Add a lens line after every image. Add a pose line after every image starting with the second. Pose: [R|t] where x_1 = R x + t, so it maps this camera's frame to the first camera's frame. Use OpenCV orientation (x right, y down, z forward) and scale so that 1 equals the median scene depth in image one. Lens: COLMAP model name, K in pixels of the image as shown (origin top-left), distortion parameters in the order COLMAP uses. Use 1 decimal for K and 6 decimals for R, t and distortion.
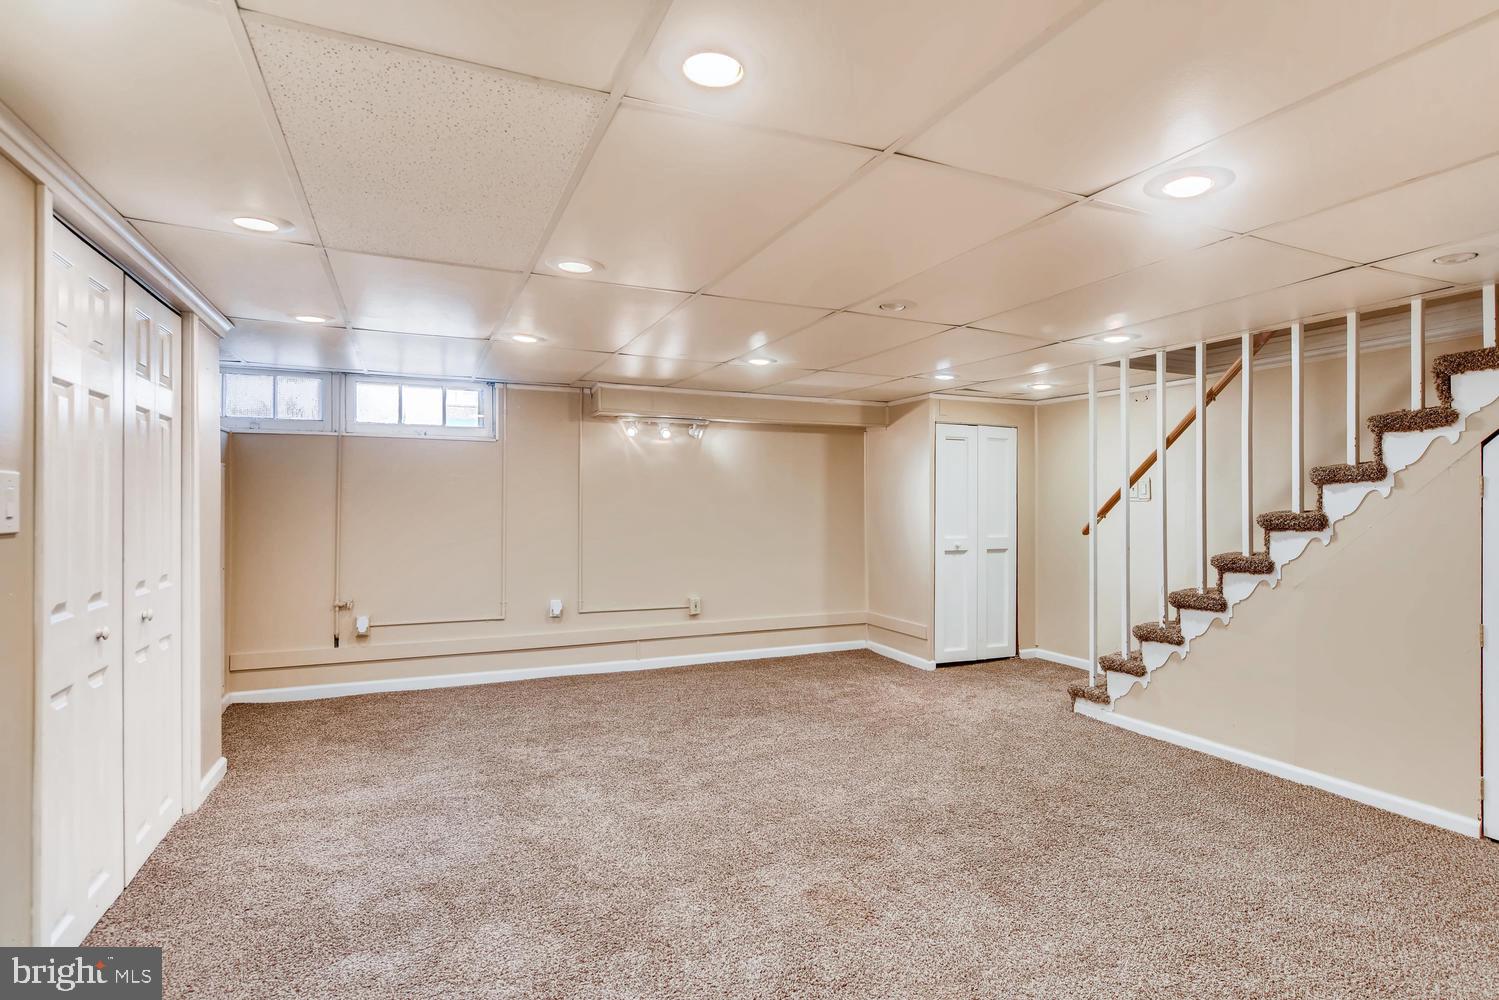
lens RADIAL K [[705.2, 0, 729.1], [0, 705.2, 495.2], [0, 0, 1]] dist [0.000789, 0.000371]
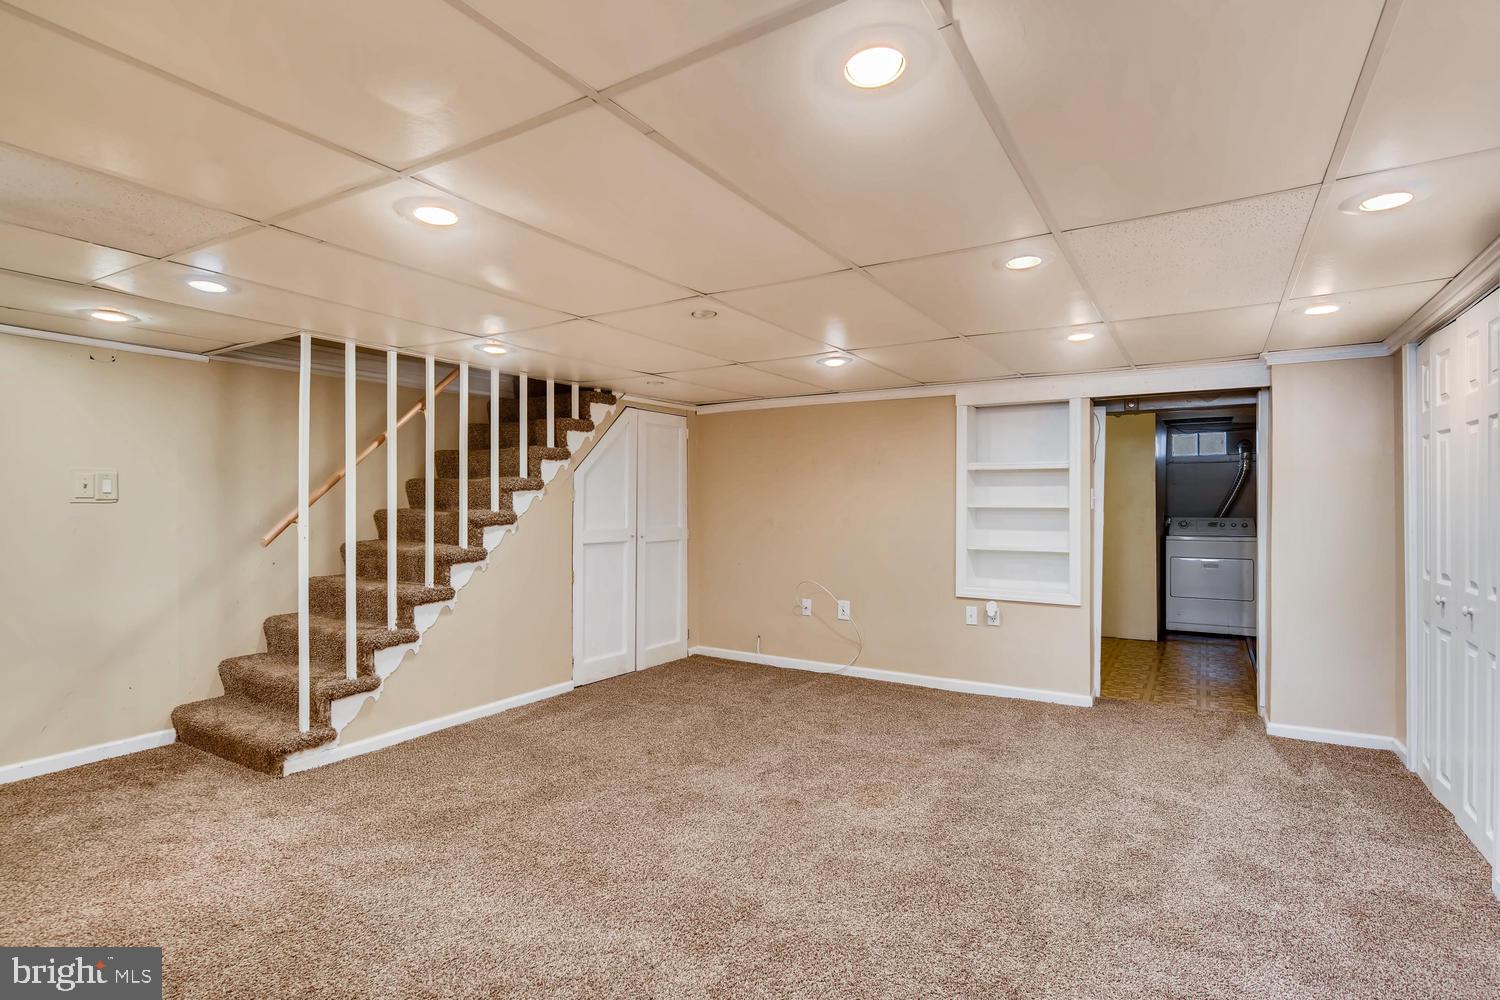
lens RADIAL K [[754.2, 0, 749.2], [0, 754.2, 504.9], [0, 0, 1]] dist [0.001060, 0.000481]
pose [[-0.564343, 0.001546, 0.825539, -0.568230], [-0.004722, 0.999976, -0.005101, 0.015593], [-0.825527, -0.006777, -0.564322, 1.250206]]
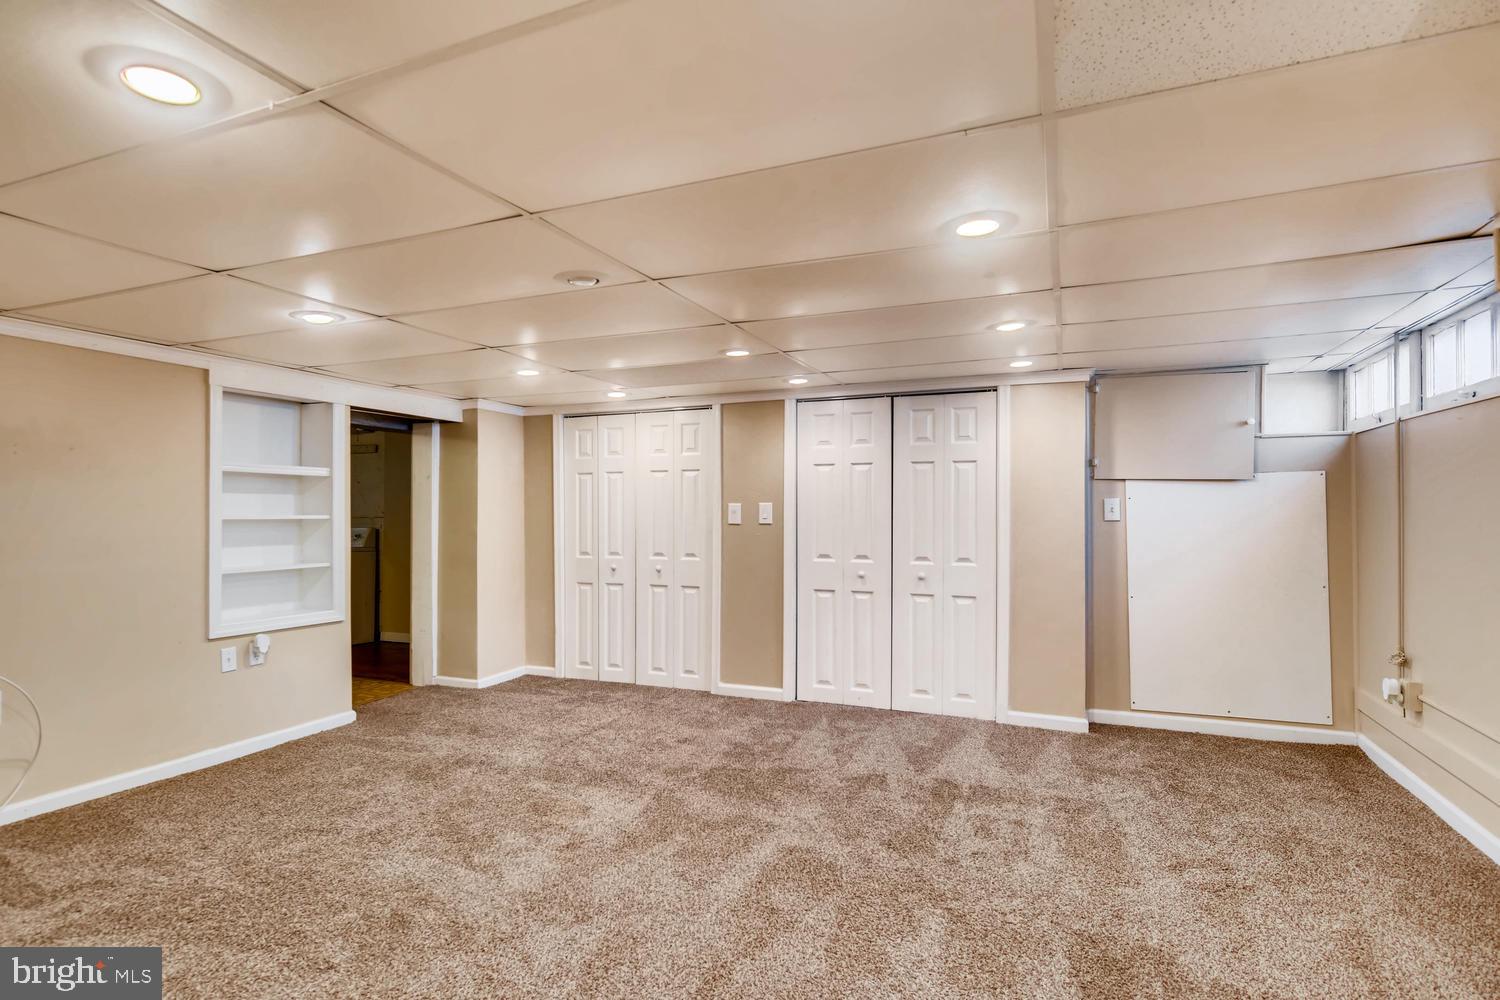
lens RADIAL K [[754.2, 0, 749.2], [0, 754.2, 504.9], [0, 0, 1]] dist [0.001060, 0.000481]
pose [[-0.728395, -0.000489, -0.685157, 0.536848], [0.011314, 0.999855, -0.012741, 0.012770], [0.685064, -0.017032, -0.728284, 1.418443]]
